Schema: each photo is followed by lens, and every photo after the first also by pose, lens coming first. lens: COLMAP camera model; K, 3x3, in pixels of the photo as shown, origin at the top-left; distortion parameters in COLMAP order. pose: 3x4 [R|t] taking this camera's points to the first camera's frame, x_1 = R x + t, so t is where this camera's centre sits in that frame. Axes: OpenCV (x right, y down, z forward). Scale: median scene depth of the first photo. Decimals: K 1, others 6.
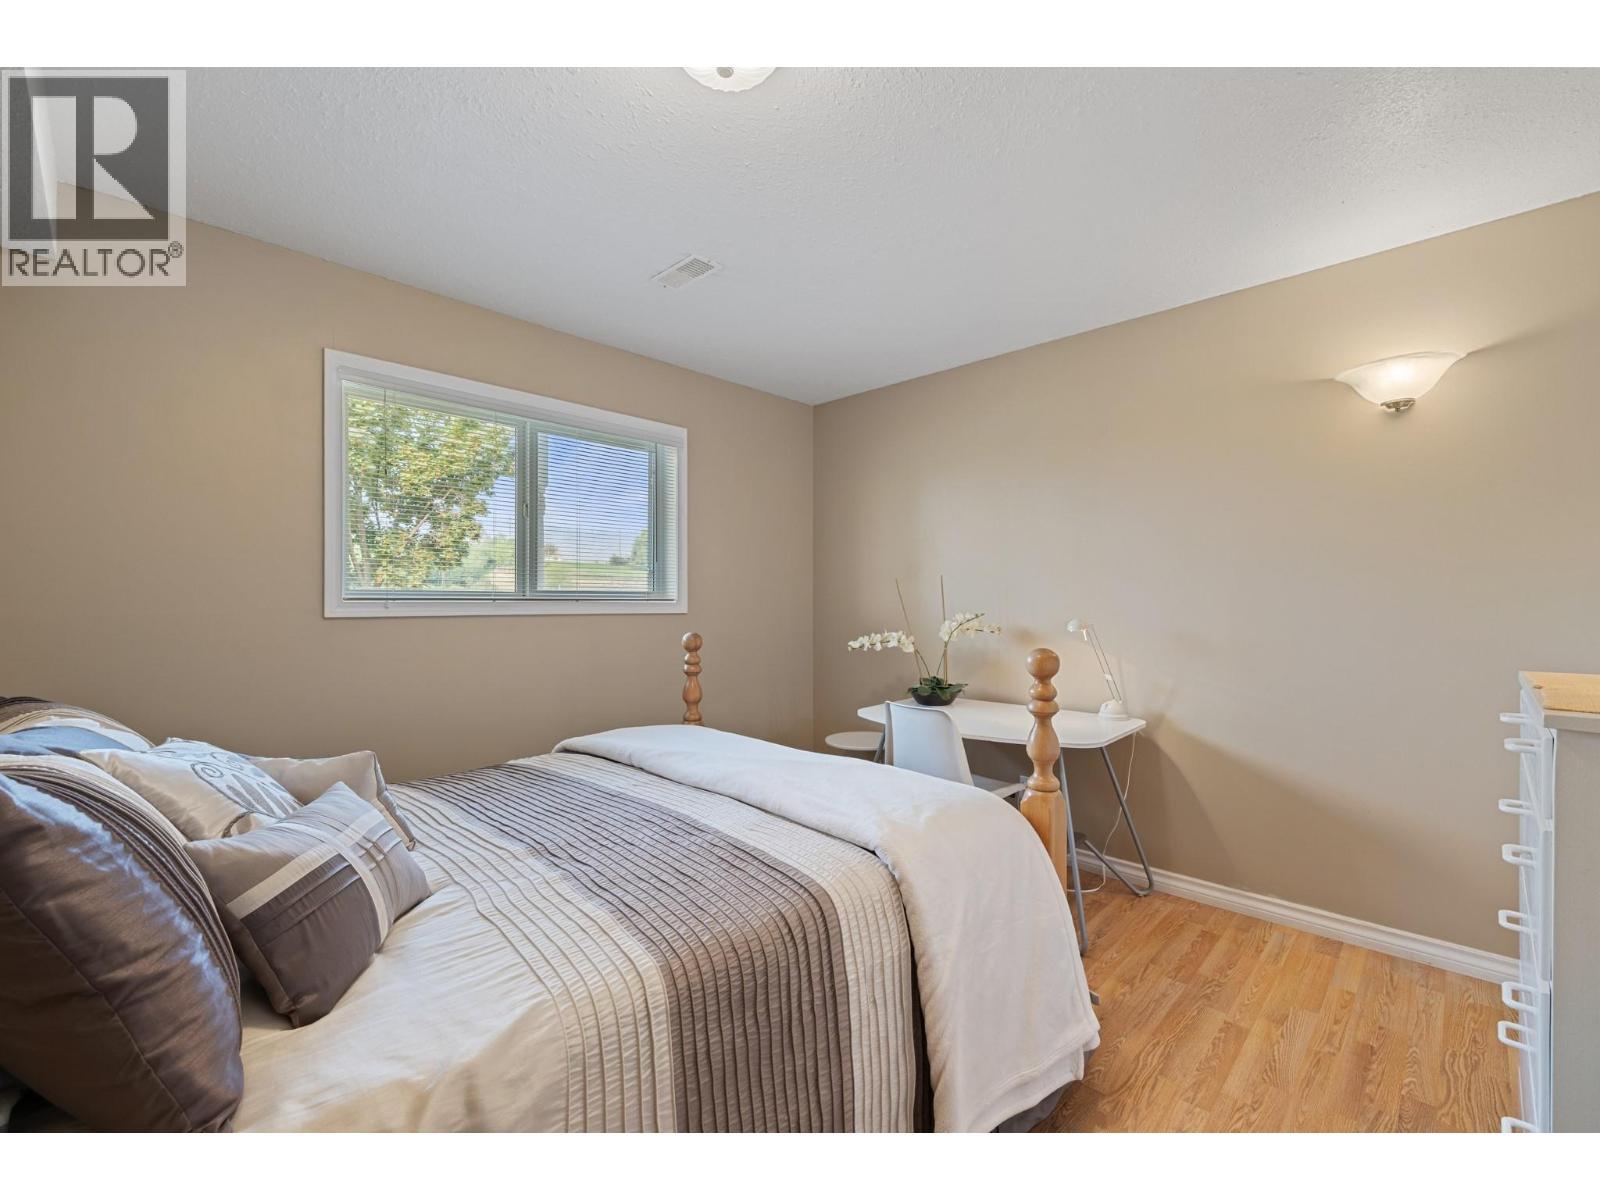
lens RADIAL K [[673.6, 0, 808.9], [0, 673.6, 599.8], [0, 0, 1]] dist [0.000146, -0.000230]
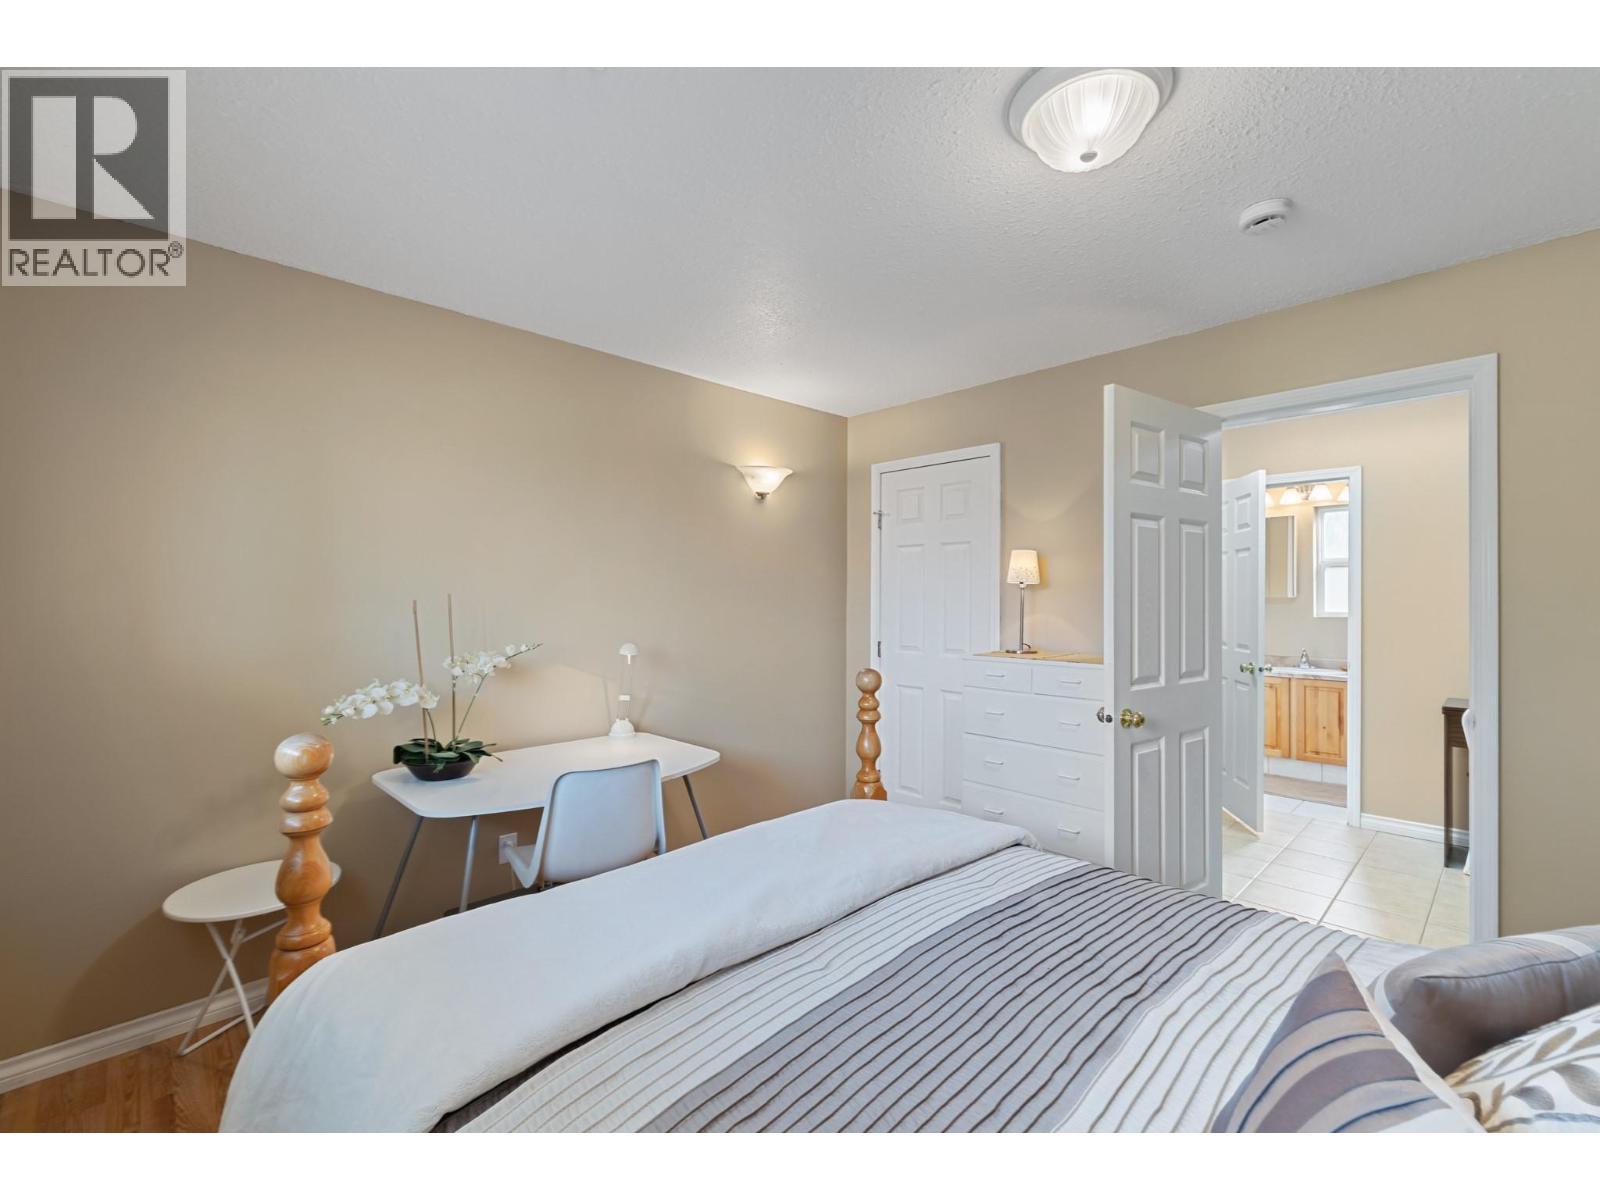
lens RADIAL K [[673.6, 0, 808.9], [0, 673.6, 599.8], [0, 0, 1]] dist [0.000146, -0.000230]
pose [[0.064326, -0.004760, 0.997918, -0.710857], [-0.003224, 0.999982, 0.004977, -0.050602], [-0.997924, -0.003537, 0.064310, 0.796301]]
